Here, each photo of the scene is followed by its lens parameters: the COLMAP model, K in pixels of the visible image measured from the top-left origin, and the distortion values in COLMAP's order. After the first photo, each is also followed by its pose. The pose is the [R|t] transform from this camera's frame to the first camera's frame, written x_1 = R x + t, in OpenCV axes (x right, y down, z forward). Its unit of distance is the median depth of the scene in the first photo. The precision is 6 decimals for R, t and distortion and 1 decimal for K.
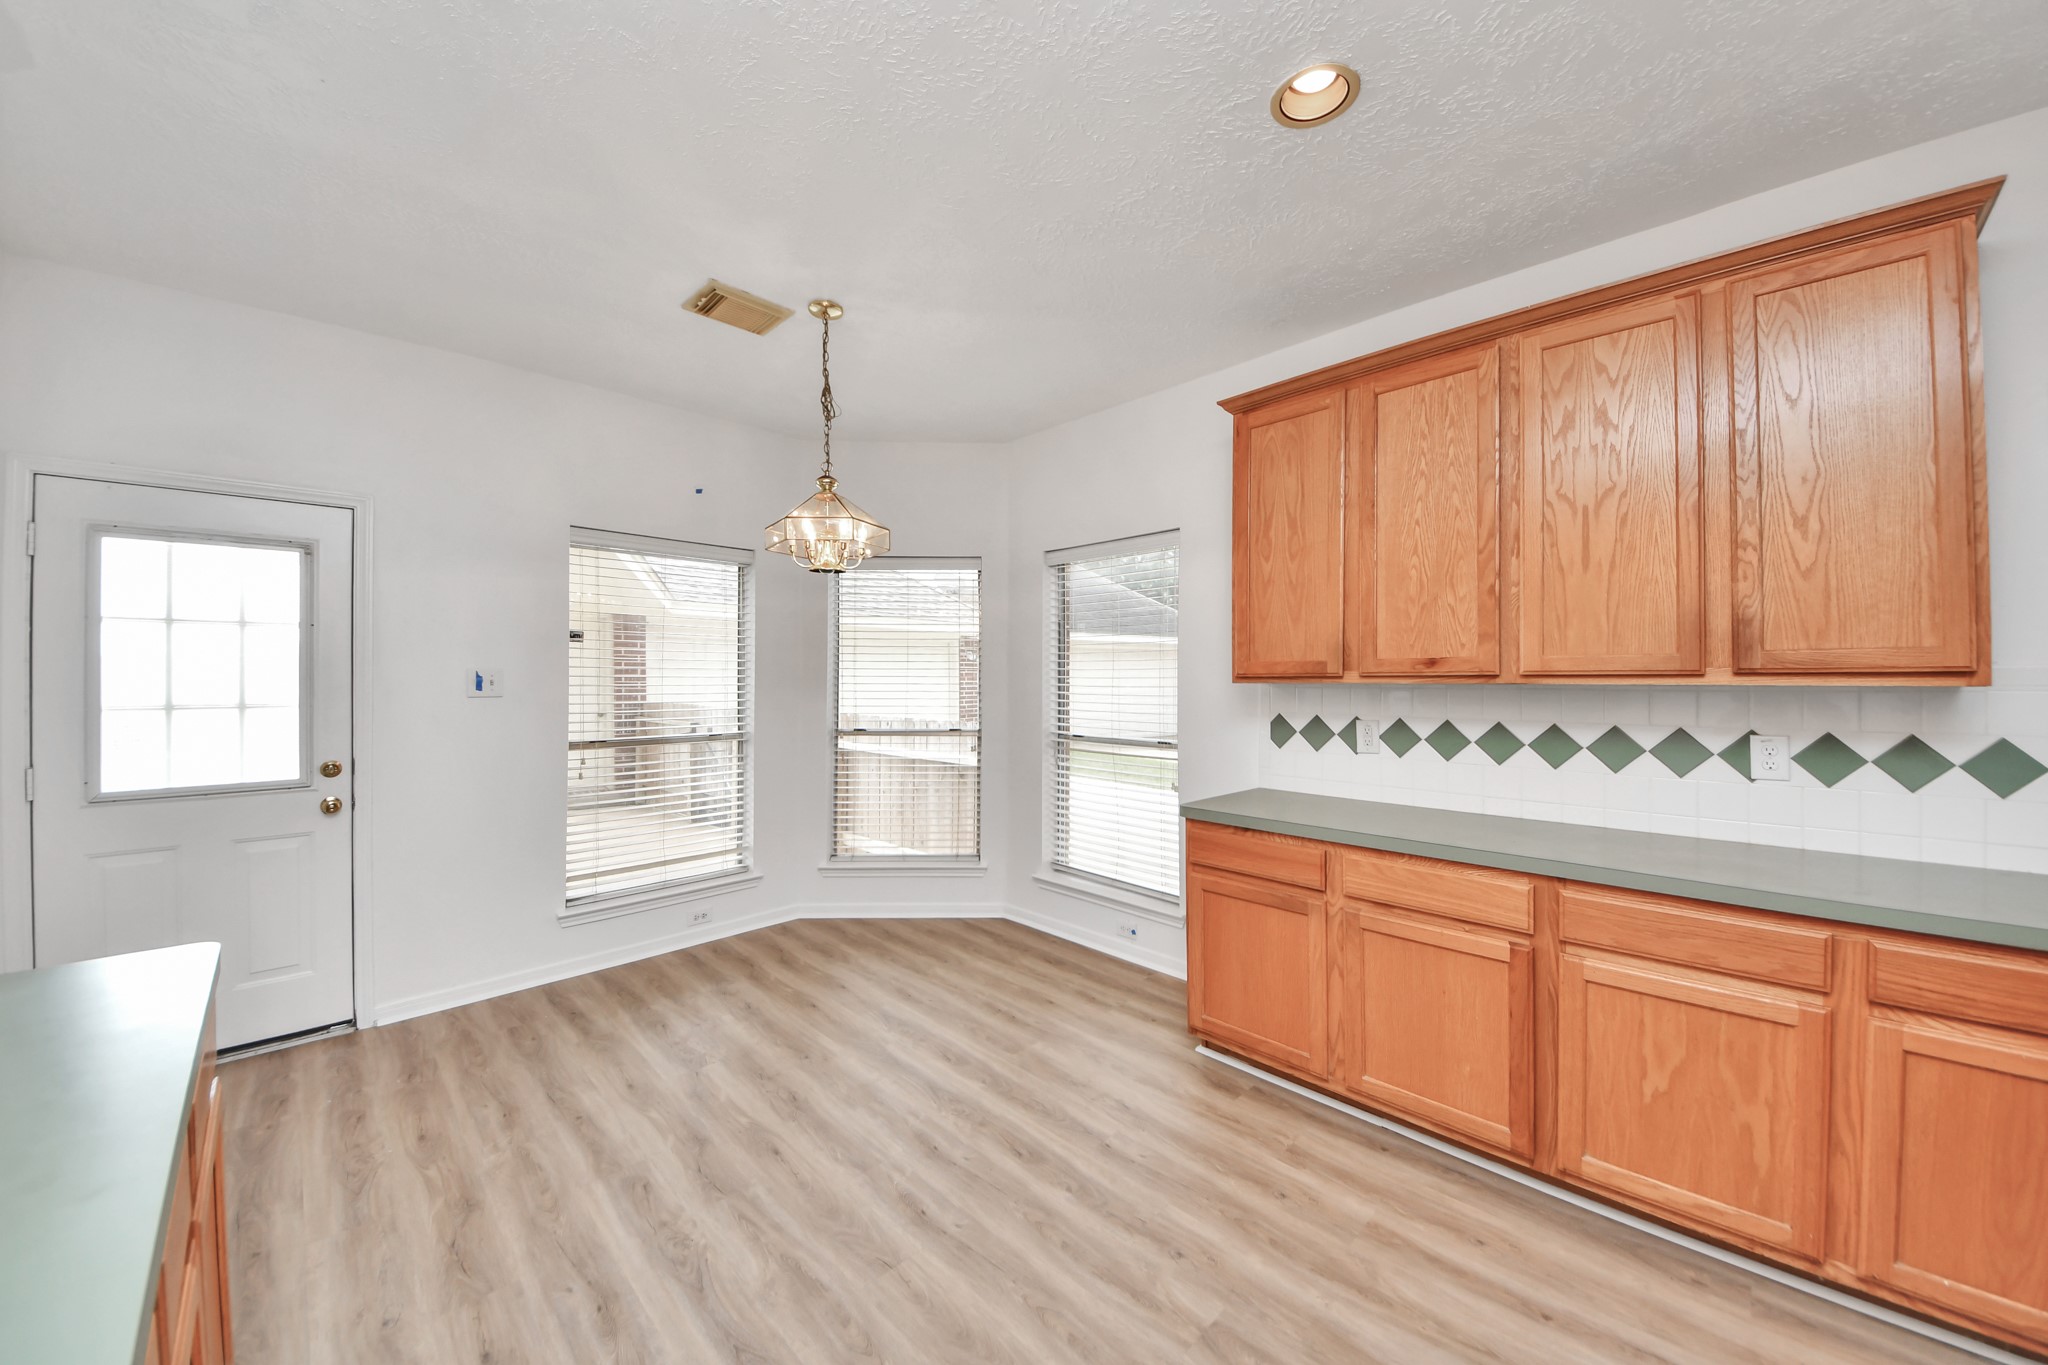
lens RADIAL K [[734.5, 0, 1009.5], [0, 734.5, 670.1], [0, 0, 1]] dist [0.031495, -0.022872]
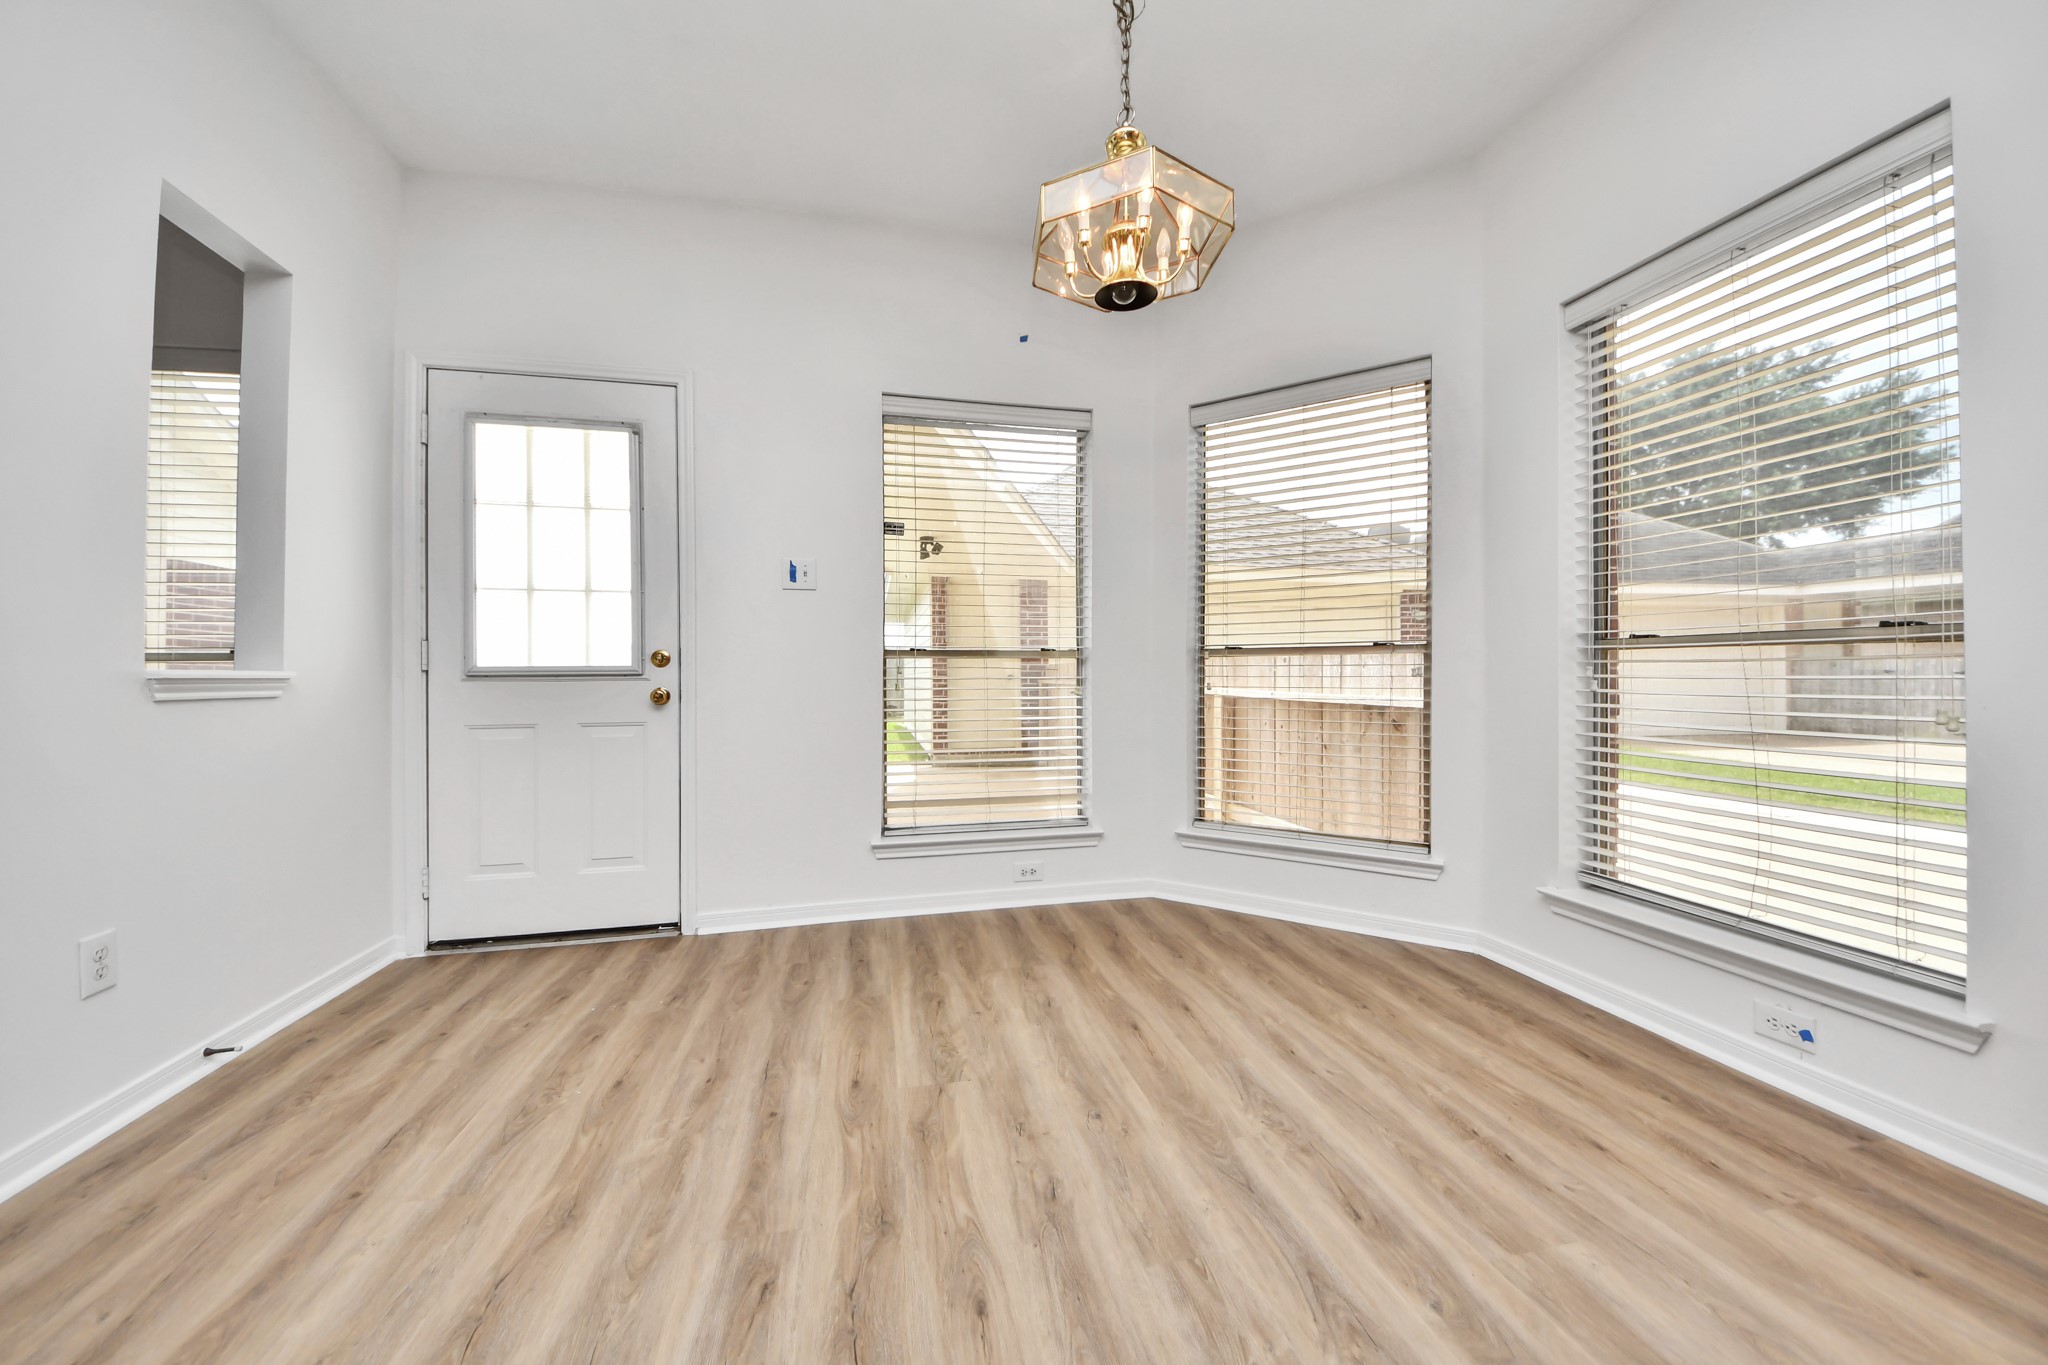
lens RADIAL K [[728.5, 0, 1024.0], [0, 728.5, 669.3], [0, 0, 1]] dist [0.046101, -0.028378]
pose [[0.854007, -0.003156, -0.520253, -0.010764], [0.004720, 0.999987, 0.001682, 0.127868], [0.520241, -0.003892, 0.854011, 0.368365]]
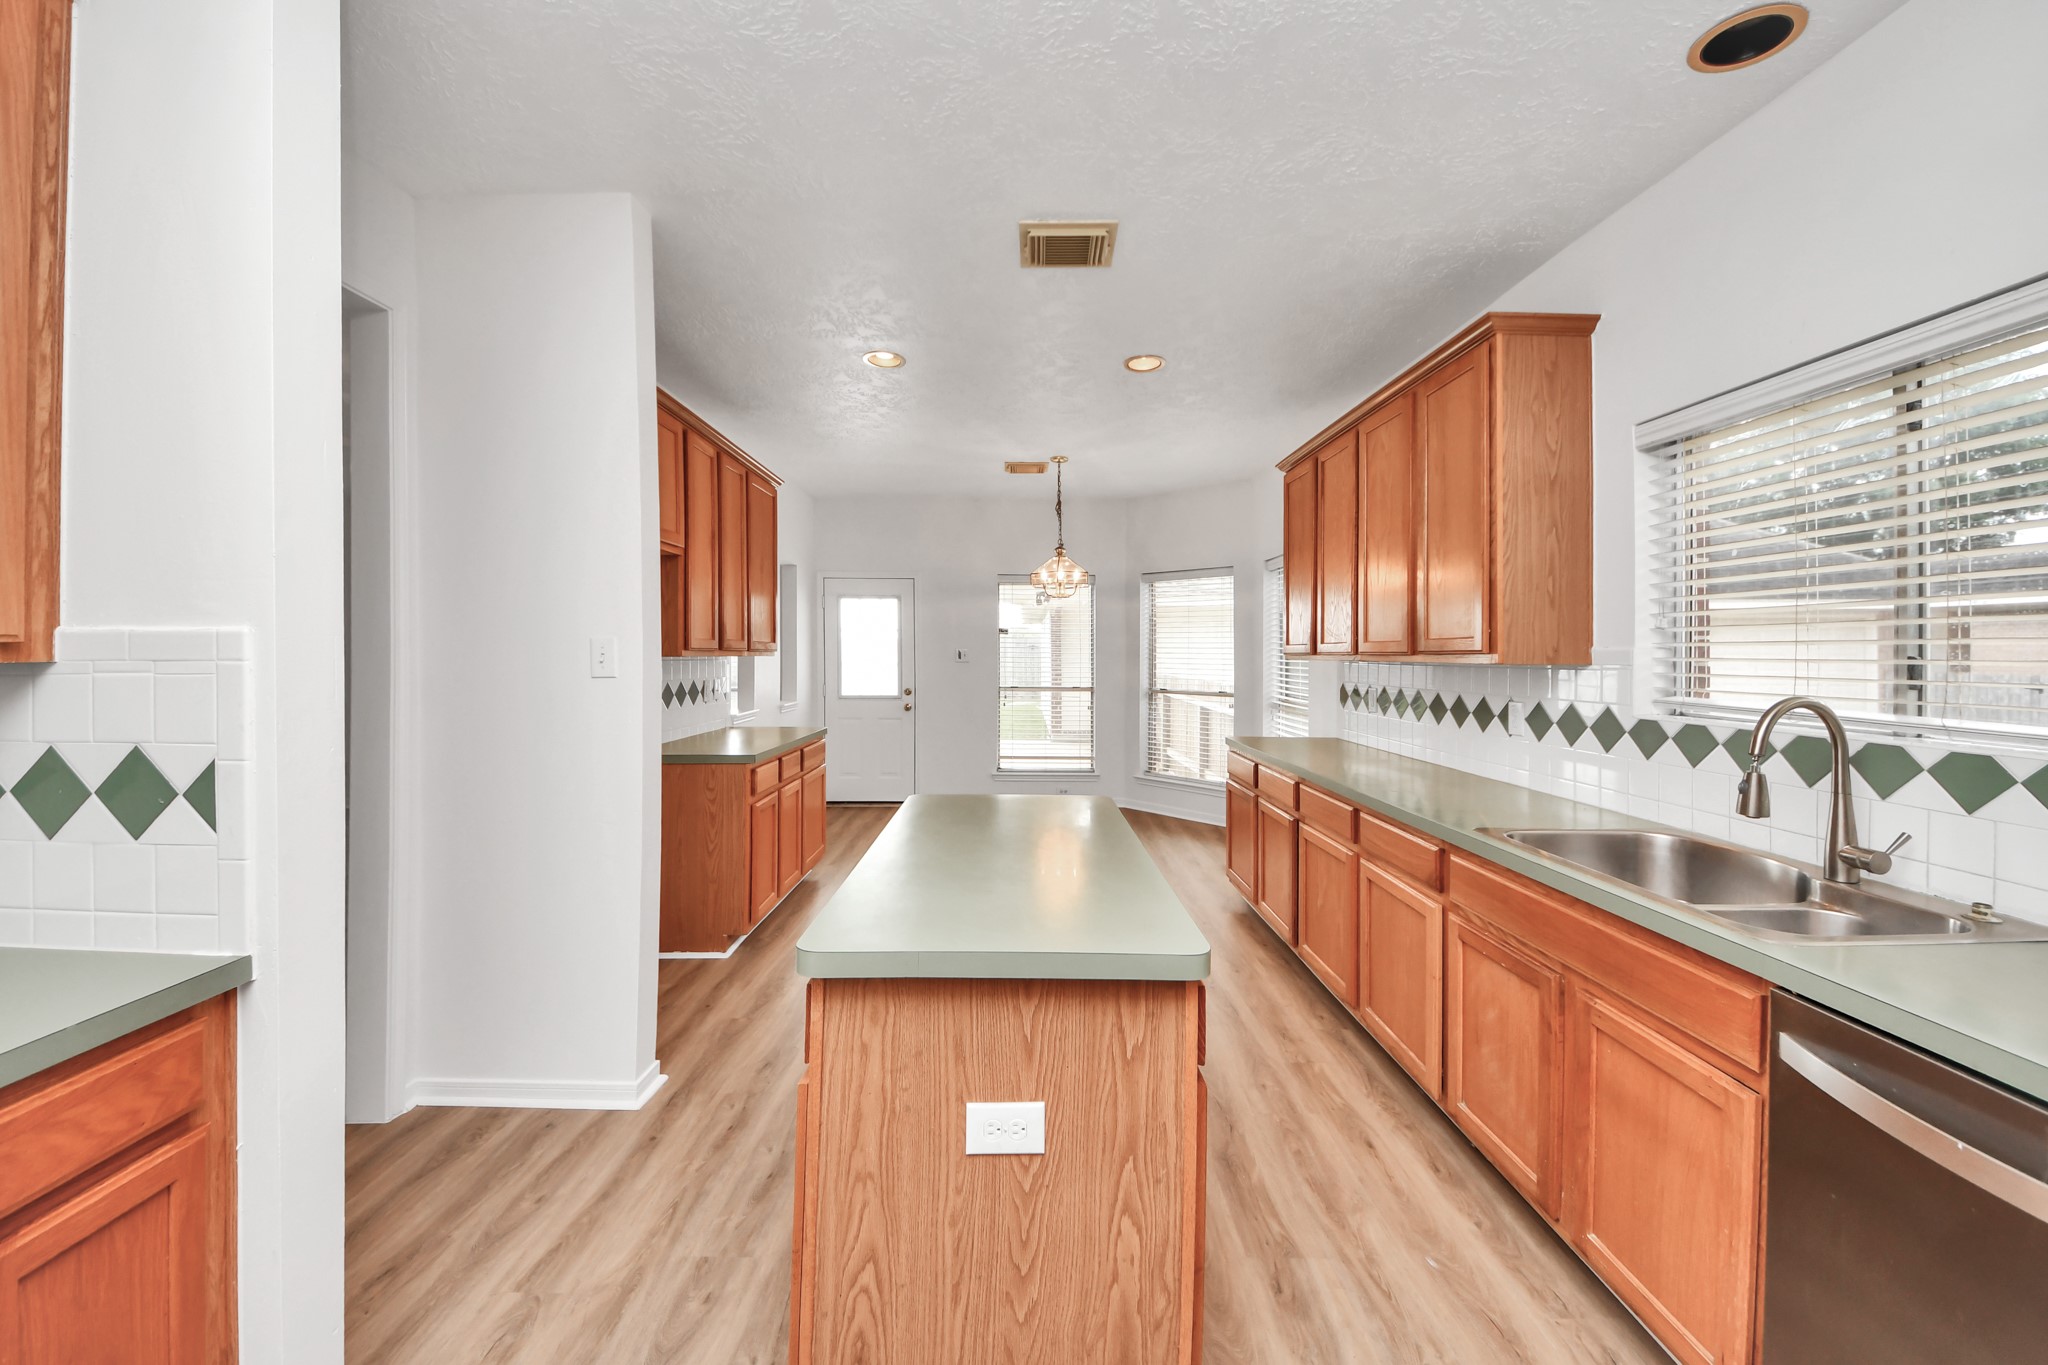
lens RADIAL K [[734.5, 0, 1009.5], [0, 734.5, 670.1], [0, 0, 1]] dist [0.031495, -0.022872]
pose [[0.710829, 0.024531, -0.702937, 0.798742], [-0.002728, 0.999480, 0.032121, -0.007315], [0.703359, -0.020914, 0.710527, -0.353090]]
